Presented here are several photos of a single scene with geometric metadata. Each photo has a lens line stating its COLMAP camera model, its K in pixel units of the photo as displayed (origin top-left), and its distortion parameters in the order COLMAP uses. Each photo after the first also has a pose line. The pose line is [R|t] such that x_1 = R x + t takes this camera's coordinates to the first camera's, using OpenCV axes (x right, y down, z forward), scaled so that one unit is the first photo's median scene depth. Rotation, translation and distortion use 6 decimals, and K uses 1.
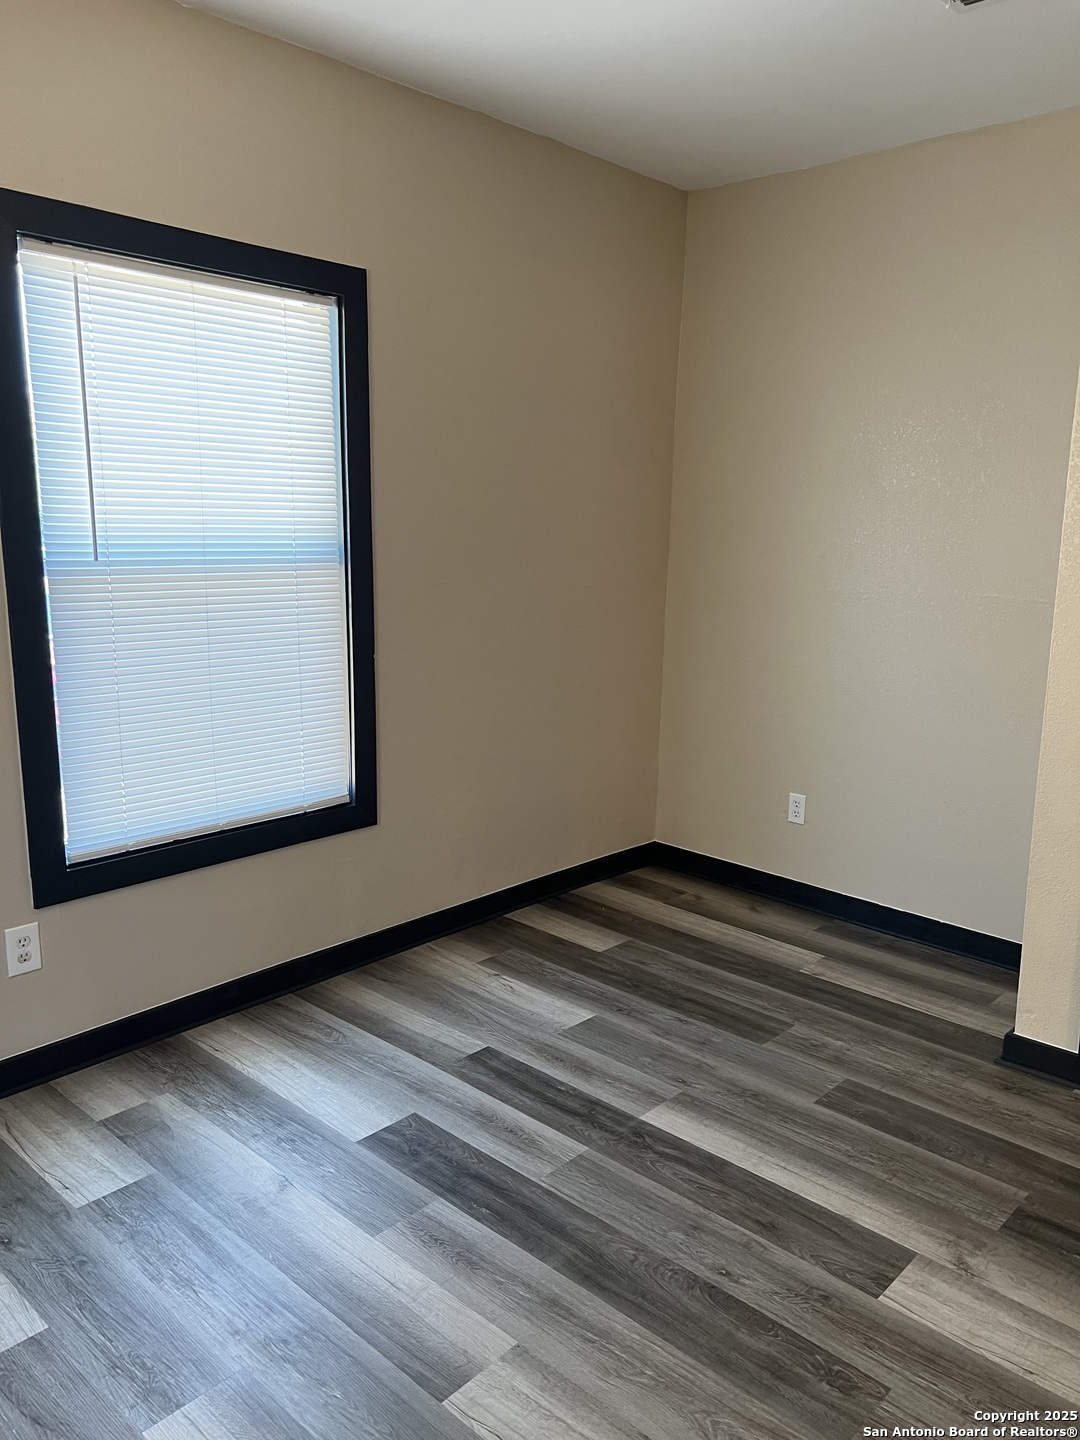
lens RADIAL K [[1083.3, 0, 525.5], [0, 1083.3, 735.5], [0, 0, 1]] dist [0.067089, -0.084128]
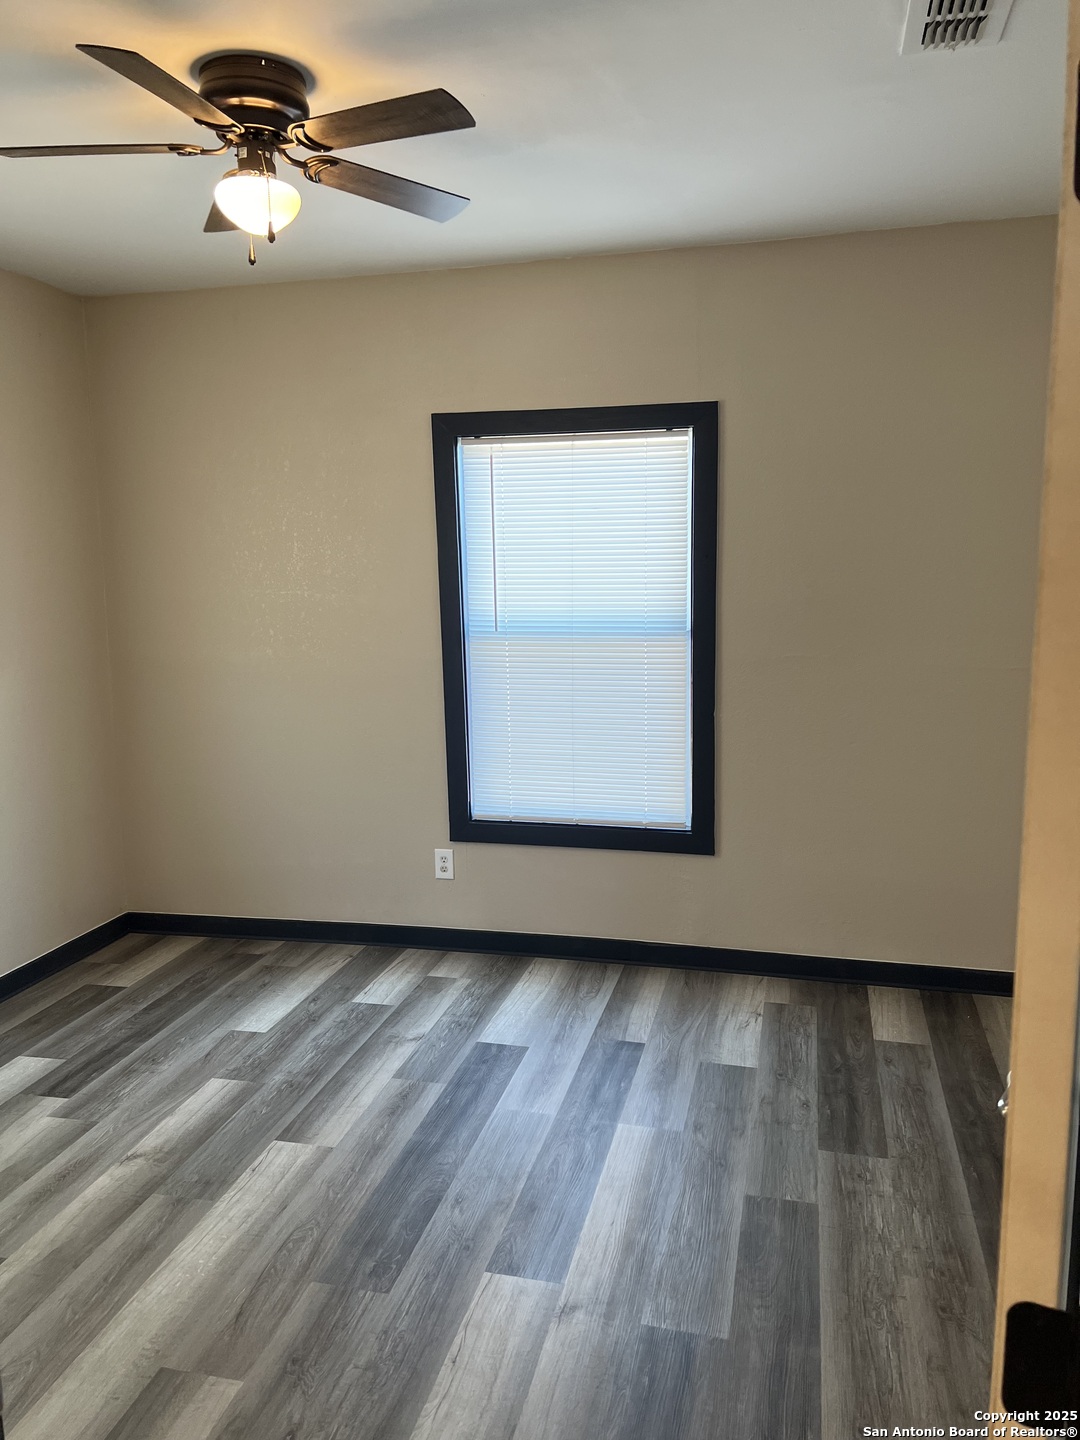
lens RADIAL K [[1083.3, 0, 531.6], [0, 1083.3, 720.3], [0, 0, 1]] dist [0.067089, -0.084128]
pose [[0.483760, 0.109941, -0.868268, 0.879639], [-0.151401, 0.987634, 0.040702, -0.091023], [0.862006, 0.111767, 0.494423, 0.257971]]
